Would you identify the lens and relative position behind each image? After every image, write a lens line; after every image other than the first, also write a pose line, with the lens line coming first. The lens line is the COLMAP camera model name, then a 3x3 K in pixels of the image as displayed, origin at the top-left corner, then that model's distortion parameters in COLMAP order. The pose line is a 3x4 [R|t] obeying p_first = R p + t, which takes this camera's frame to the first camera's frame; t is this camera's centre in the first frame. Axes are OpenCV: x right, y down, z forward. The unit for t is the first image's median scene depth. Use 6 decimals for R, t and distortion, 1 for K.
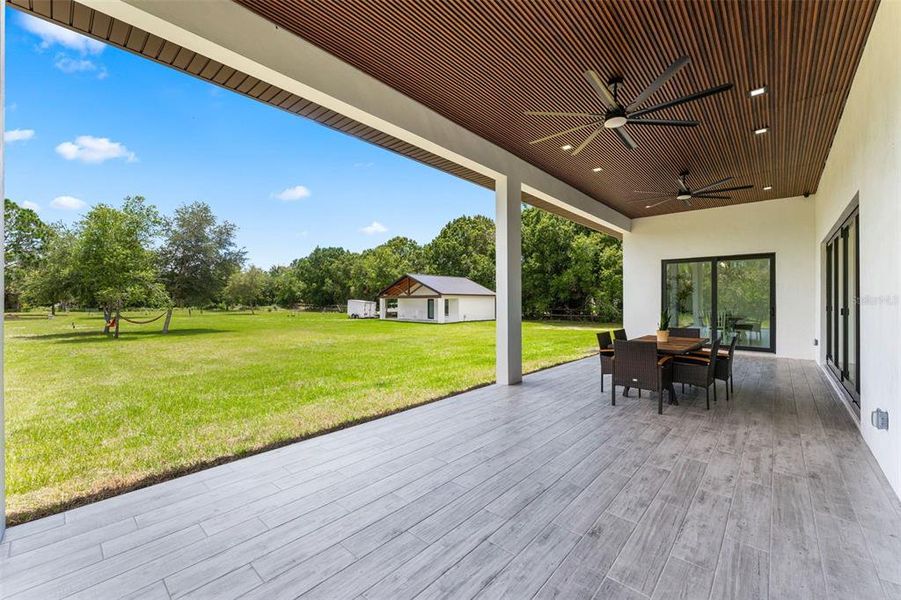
lens RADIAL K [[359.7, 0, 450.5], [0, 359.7, 300.0], [0, 0, 1]] dist [-0.001433, 0.000066]
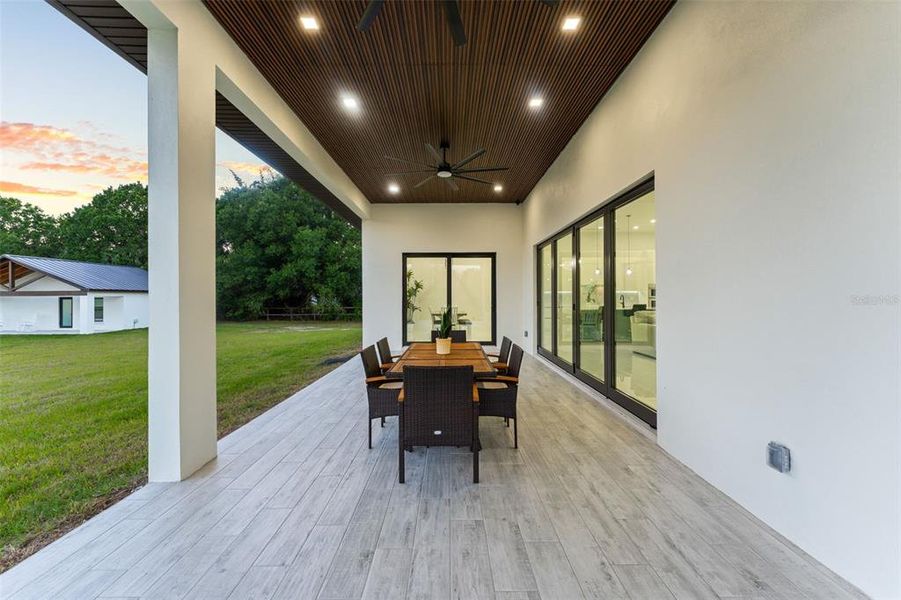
lens RADIAL K [[359.7, 0, 450.5], [0, 359.7, 300.0], [0, 0, 1]] dist [-0.001433, 0.000066]
pose [[0.735880, -0.007589, 0.677069, 0.060792], [0.003920, 0.999968, 0.006947, 0.002059], [-0.677100, -0.002458, 0.735887, 0.248387]]
